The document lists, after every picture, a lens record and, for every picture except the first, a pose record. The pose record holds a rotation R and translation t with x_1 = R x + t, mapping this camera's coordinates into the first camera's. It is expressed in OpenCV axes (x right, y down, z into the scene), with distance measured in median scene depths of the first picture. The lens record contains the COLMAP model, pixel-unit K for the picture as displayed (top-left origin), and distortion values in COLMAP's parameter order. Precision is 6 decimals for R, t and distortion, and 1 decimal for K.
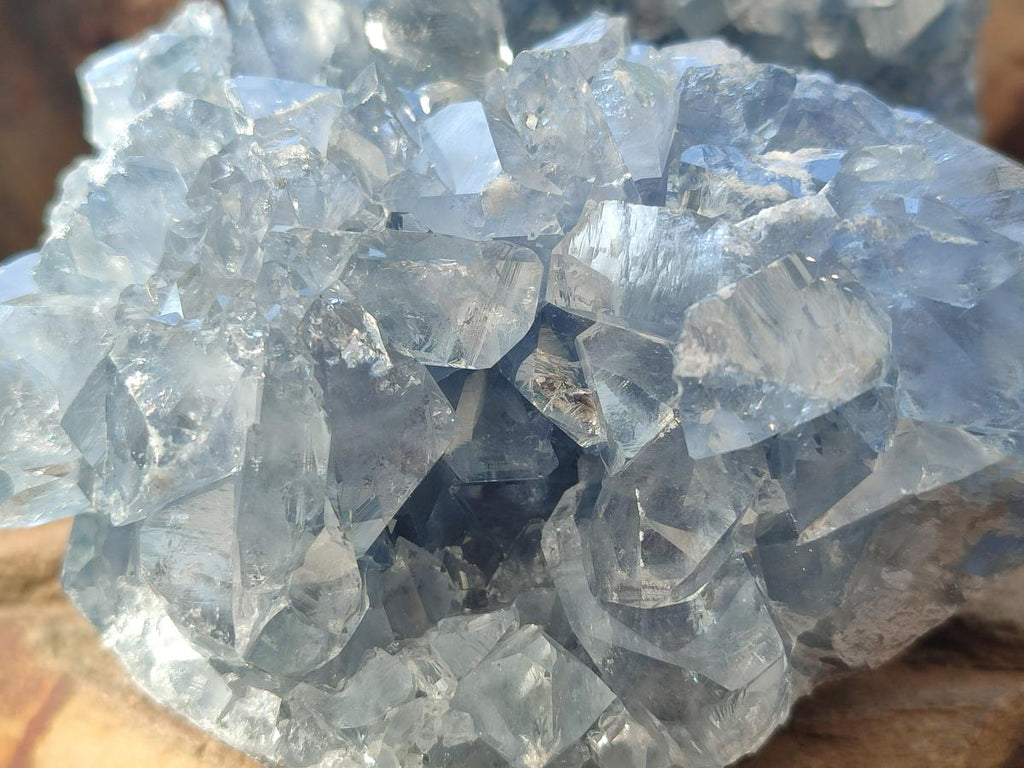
lens RADIAL K [[1596.5, 0, 512.0], [0, 1596.5, 384.0], [0, 0, 1]] dist [0.339201, -2.685557]
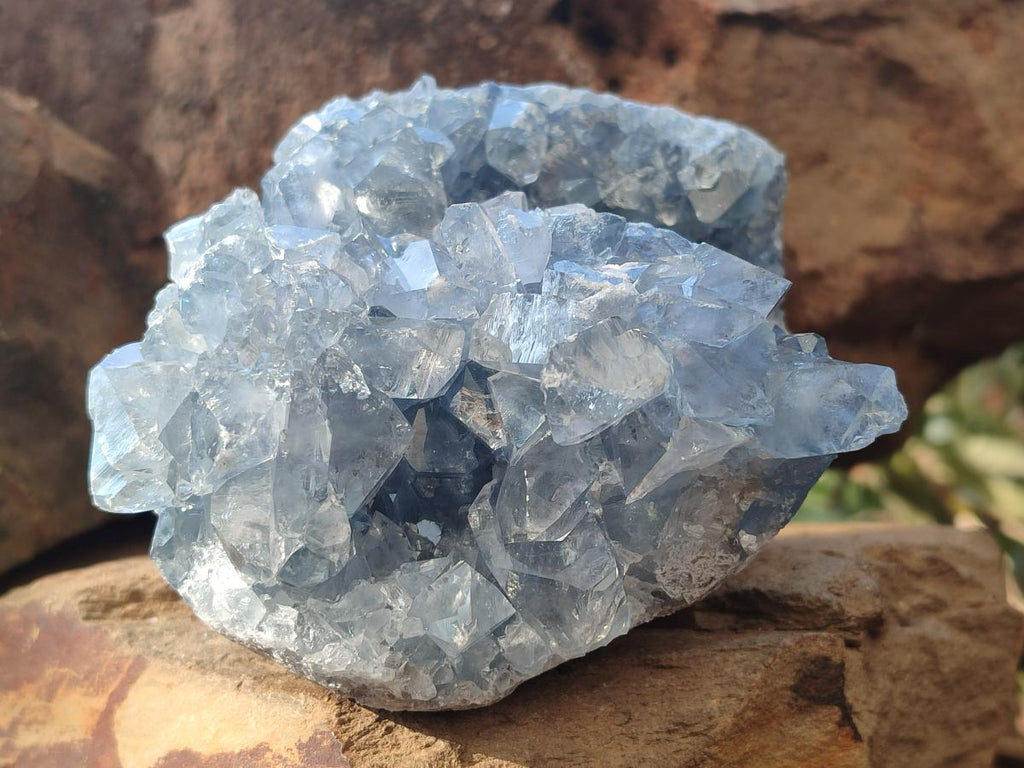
lens RADIAL K [[1596.5, 0, 512.0], [0, 1596.5, 384.0], [0, 0, 1]] dist [0.339201, -2.685557]
pose [[0.999932, -0.010475, 0.005127, 0.056247], [0.011148, 0.987650, -0.156276, 0.222649], [-0.003426, 0.156323, 0.987700, -0.561181]]
